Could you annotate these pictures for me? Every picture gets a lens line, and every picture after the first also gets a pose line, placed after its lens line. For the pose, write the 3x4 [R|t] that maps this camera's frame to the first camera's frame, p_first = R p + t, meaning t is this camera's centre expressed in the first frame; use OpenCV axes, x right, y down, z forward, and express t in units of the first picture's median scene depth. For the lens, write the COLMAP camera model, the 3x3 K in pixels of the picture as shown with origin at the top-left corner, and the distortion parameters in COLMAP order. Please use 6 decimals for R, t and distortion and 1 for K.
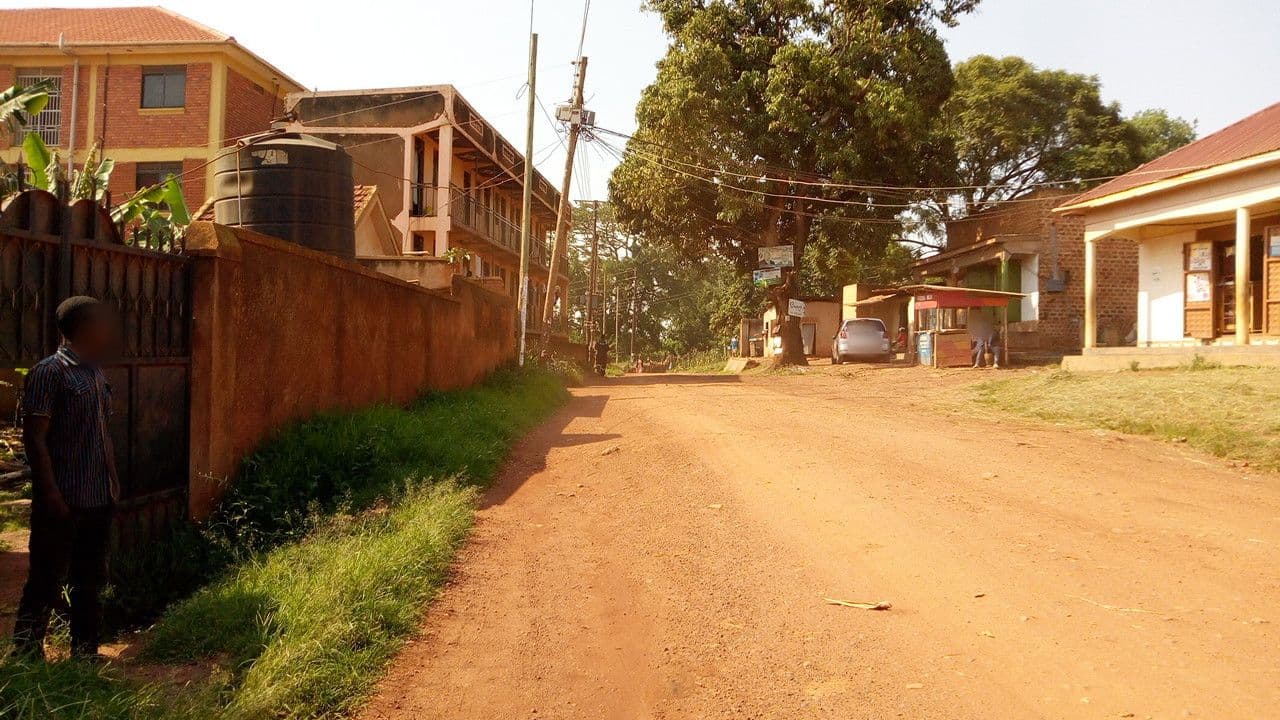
lens RADIAL K [[1196.9, 0, 640.0], [0, 1196.9, 360.0], [0, 0, 1]] dist [0.054736, 0.000687]
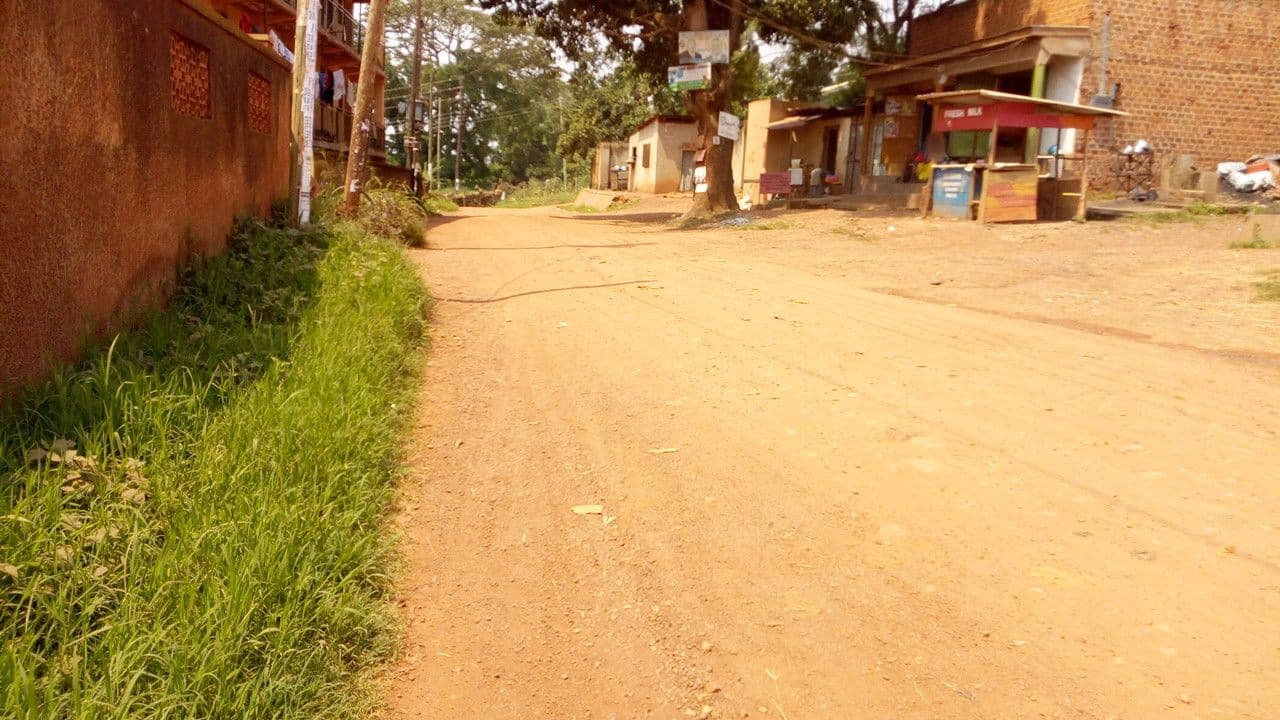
lens RADIAL K [[1196.9, 0, 640.0], [0, 1196.9, 360.0], [0, 0, 1]] dist [0.054736, 0.000687]
pose [[0.987494, 0.006397, 0.157530, -0.016399], [-0.028868, 0.989621, 0.140775, -0.003545], [-0.154994, -0.143562, 0.977429, 0.189681]]
